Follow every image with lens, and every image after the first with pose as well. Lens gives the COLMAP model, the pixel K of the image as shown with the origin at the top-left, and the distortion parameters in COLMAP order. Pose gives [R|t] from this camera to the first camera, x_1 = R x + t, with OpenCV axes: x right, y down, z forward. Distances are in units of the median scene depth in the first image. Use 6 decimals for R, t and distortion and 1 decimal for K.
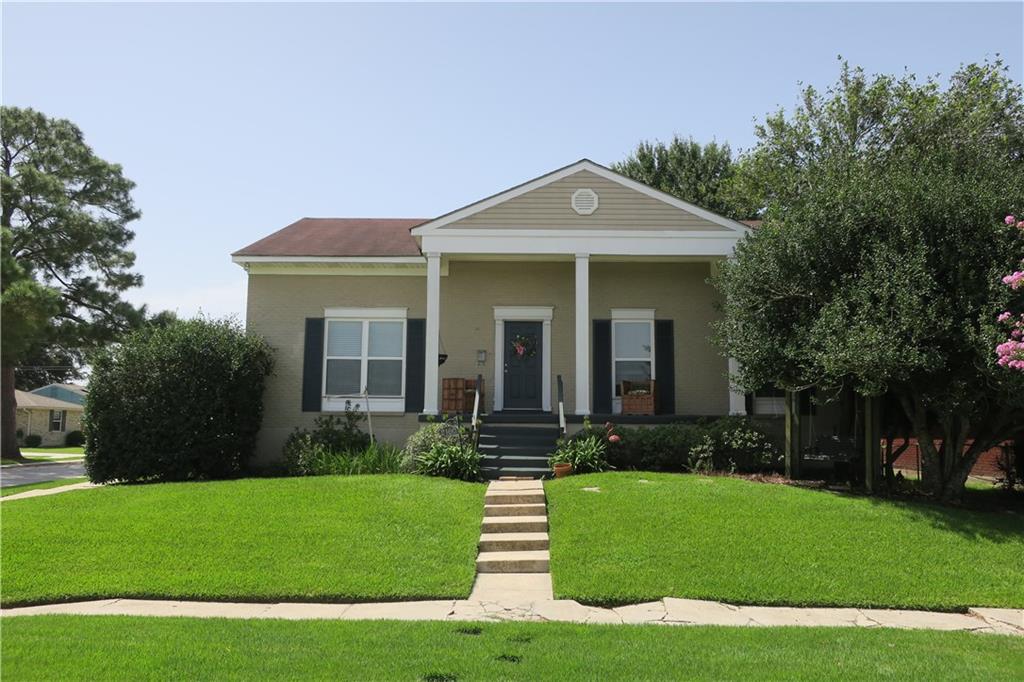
lens RADIAL K [[807.5, 0, 512.0], [0, 807.5, 341.0], [0, 0, 1]] dist [0.004391, 0.002930]
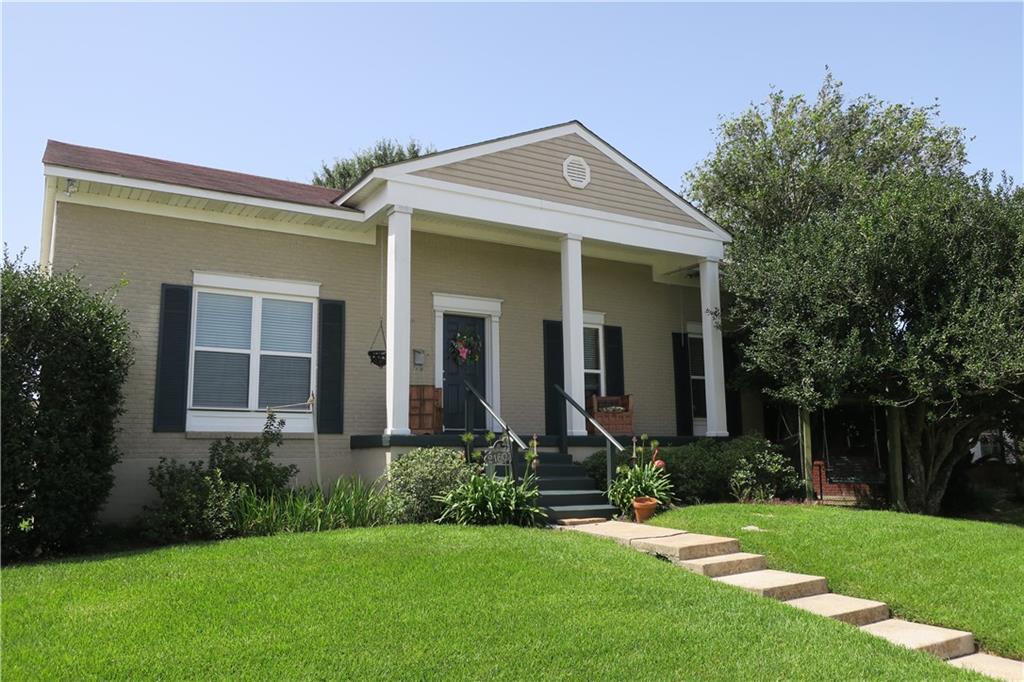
lens RADIAL K [[807.5, 0, 512.0], [0, 807.5, 341.0], [0, 0, 1]] dist [0.004391, 0.002930]
pose [[0.848304, 0.060869, 0.525999, -0.357195], [-0.040115, 0.997904, -0.050783, 0.037863], [-0.527988, 0.021980, 0.848967, 0.328030]]
